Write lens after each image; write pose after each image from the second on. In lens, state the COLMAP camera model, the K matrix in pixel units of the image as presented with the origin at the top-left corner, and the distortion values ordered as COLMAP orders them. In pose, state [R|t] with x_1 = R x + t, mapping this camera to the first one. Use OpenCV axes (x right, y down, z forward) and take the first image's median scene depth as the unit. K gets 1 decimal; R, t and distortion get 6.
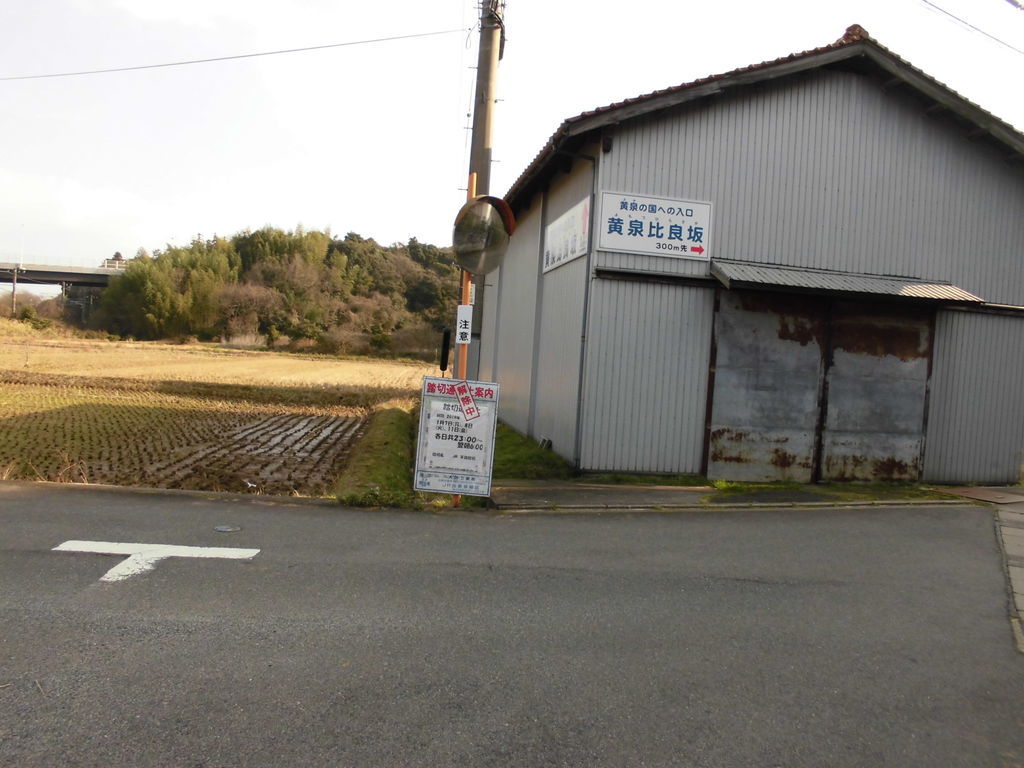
lens RADIAL K [[765.0, 0, 512.0], [0, 765.0, 384.0], [0, 0, 1]] dist [-0.158714, -0.001299]
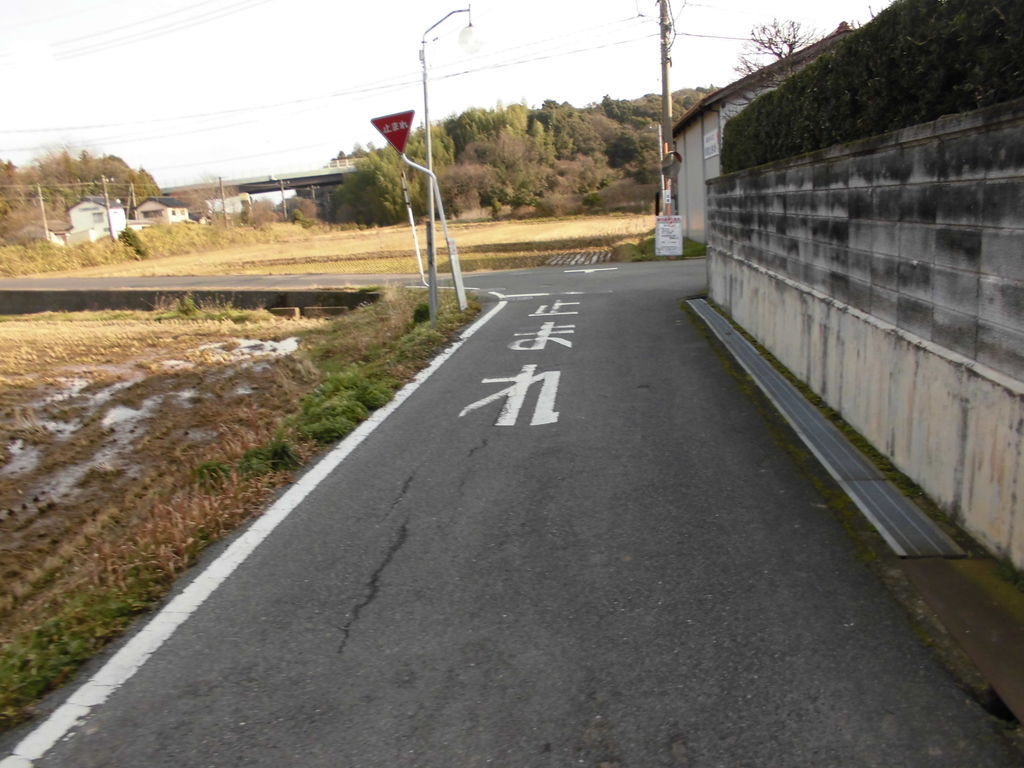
lens RADIAL K [[765.0, 0, 512.0], [0, 765.0, 384.0], [0, 0, 1]] dist [-0.158714, -0.001299]
pose [[0.957776, -0.066708, -0.279670, 0.006274], [0.118054, 0.978177, 0.170976, 0.003158], [0.262161, -0.196773, 0.944750, -0.102341]]
